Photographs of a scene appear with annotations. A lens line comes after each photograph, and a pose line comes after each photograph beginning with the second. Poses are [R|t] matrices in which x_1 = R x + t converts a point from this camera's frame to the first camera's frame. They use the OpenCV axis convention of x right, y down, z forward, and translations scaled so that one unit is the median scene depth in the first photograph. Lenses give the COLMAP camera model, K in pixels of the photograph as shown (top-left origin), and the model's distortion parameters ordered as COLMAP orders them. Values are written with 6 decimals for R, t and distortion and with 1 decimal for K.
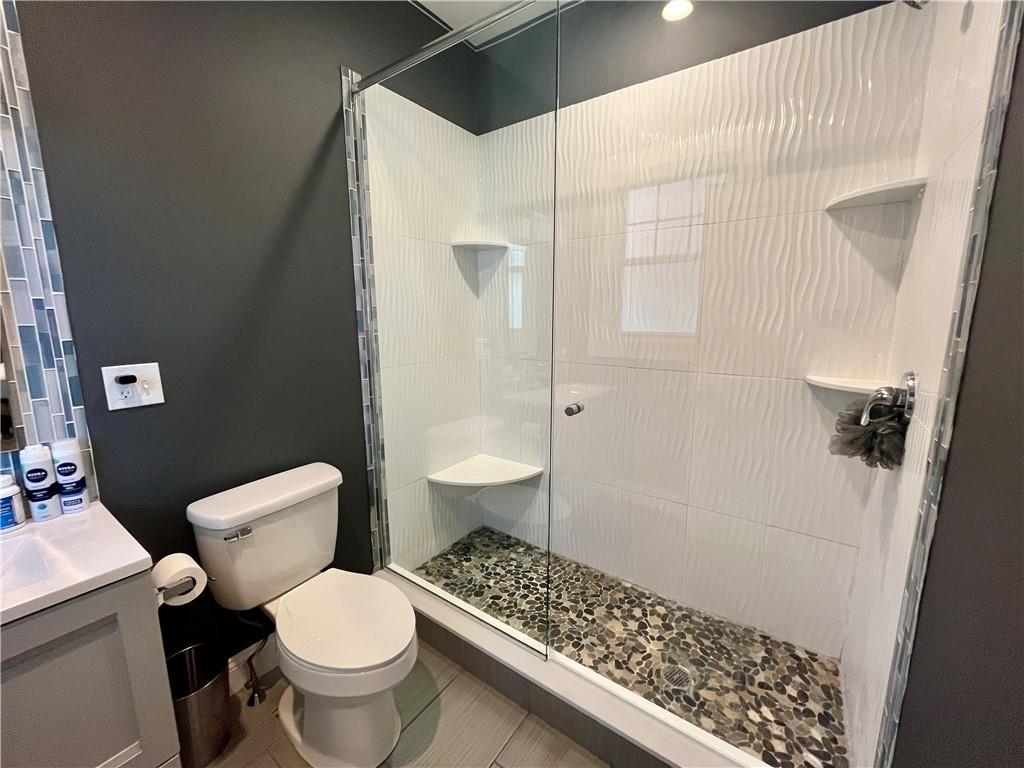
lens RADIAL K [[419.3, 0, 509.5], [0, 419.3, 383.7], [0, 0, 1]] dist [-0.001850, 0.000166]
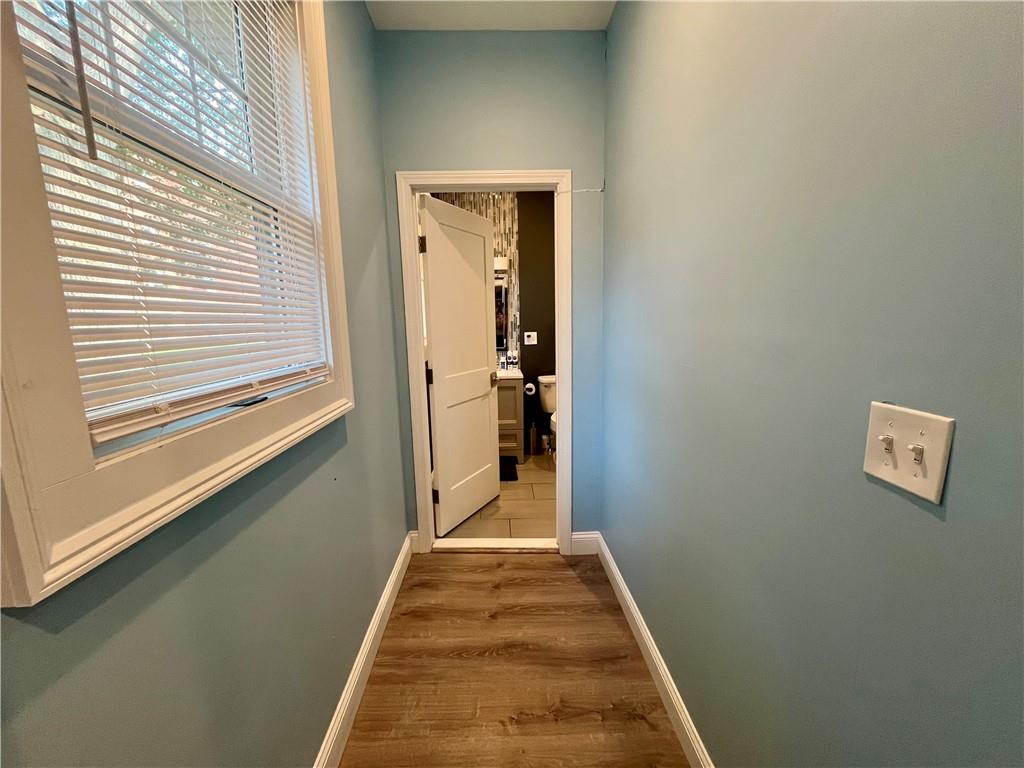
lens RADIAL K [[419.3, 0, 510.7], [0, 419.3, 383.9], [0, 0, 1]] dist [-0.001850, 0.000166]
pose [[0.613578, 0.110706, -0.781836, 1.880413], [-0.111385, 0.992358, 0.053101, 0.228668], [0.781739, 0.054503, 0.621219, -1.354026]]
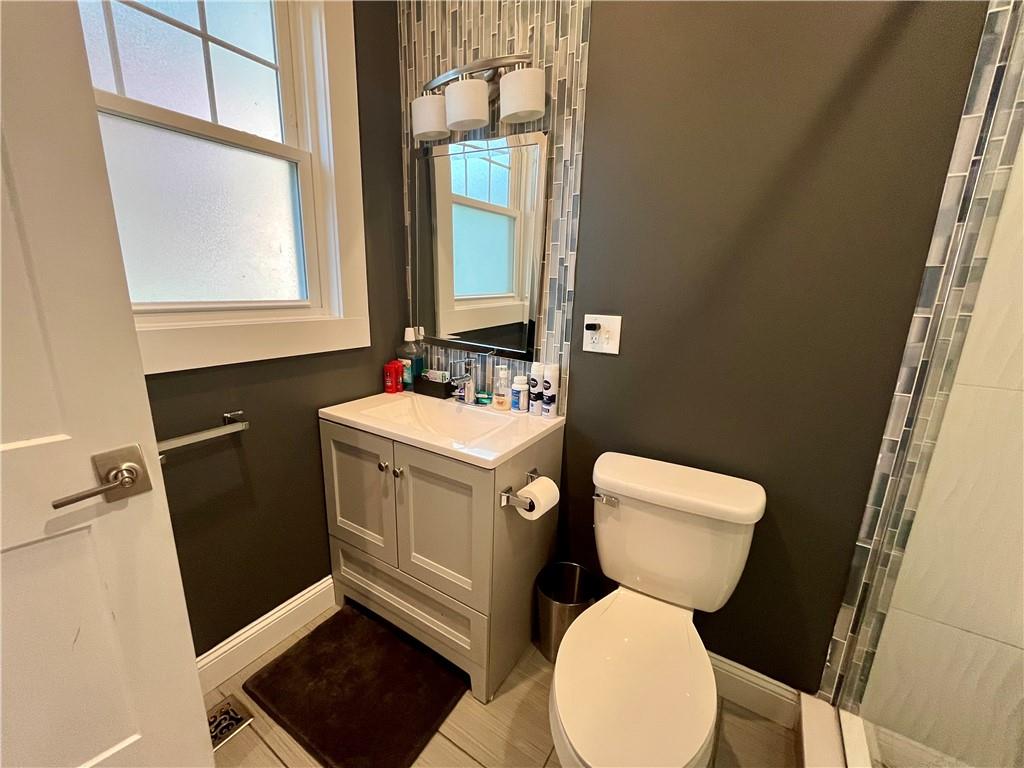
lens RADIAL K [[419.3, 0, 512.4], [0, 419.3, 384.9], [0, 0, 1]] dist [-0.001850, 0.000166]
pose [[0.058793, 0.237780, -0.969538, 0.245719], [-0.191413, 0.955882, 0.222823, -0.075412], [0.979747, 0.172482, 0.101713, 0.718189]]
